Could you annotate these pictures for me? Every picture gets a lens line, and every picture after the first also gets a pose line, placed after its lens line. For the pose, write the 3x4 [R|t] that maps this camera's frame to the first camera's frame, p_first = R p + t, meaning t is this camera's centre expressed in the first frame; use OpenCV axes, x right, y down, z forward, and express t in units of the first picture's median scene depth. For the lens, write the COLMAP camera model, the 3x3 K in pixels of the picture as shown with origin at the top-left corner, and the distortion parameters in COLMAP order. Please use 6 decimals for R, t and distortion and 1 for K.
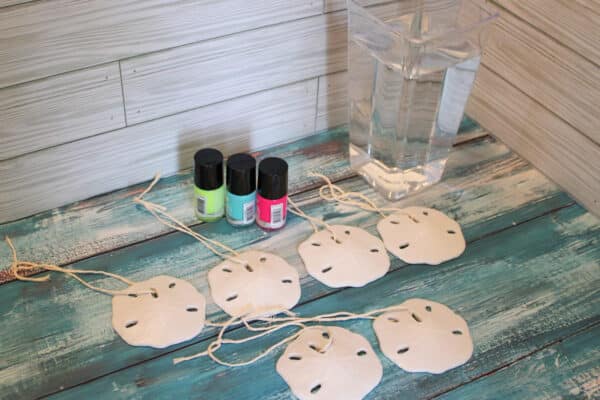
lens RADIAL K [[841.5, 0, 277.0], [0, 841.5, 201.8], [0, 0, 1]] dist [-0.056513, 0.013427]
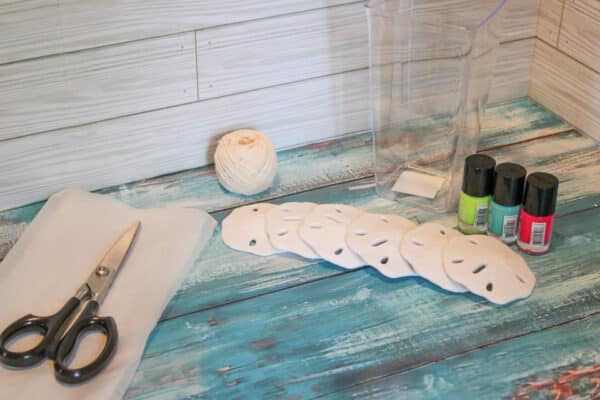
lens RADIAL K [[1194.0, 0, 300.0], [0, 1194.0, 200.0], [0, 0, 1]] dist [0.037135, 0.215984]
pose [[0.999217, 0.010602, -0.038124, -0.003263], [-0.016240, 0.988439, -0.150749, 0.244364], [0.036085, 0.151250, 0.987837, -0.387314]]
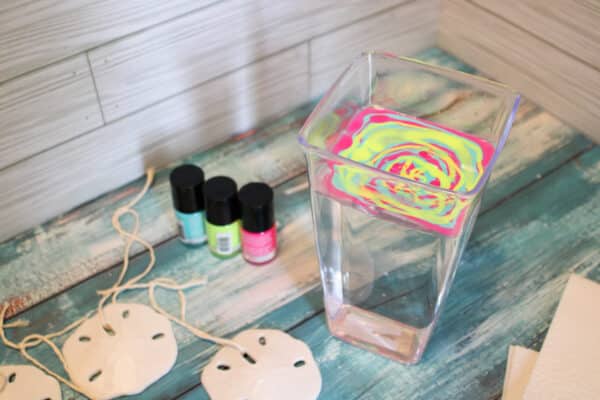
lens RADIAL K [[722.0, 0, 300.0], [0, 722.0, 200.0], [0, 0, 1]] dist [-0.055261, 0.010850]
pose [[0.988493, -0.130031, 0.077293, -0.047914], [0.122155, 0.987547, 0.099139, -0.063045], [-0.089222, -0.088556, 0.992067, 0.239143]]
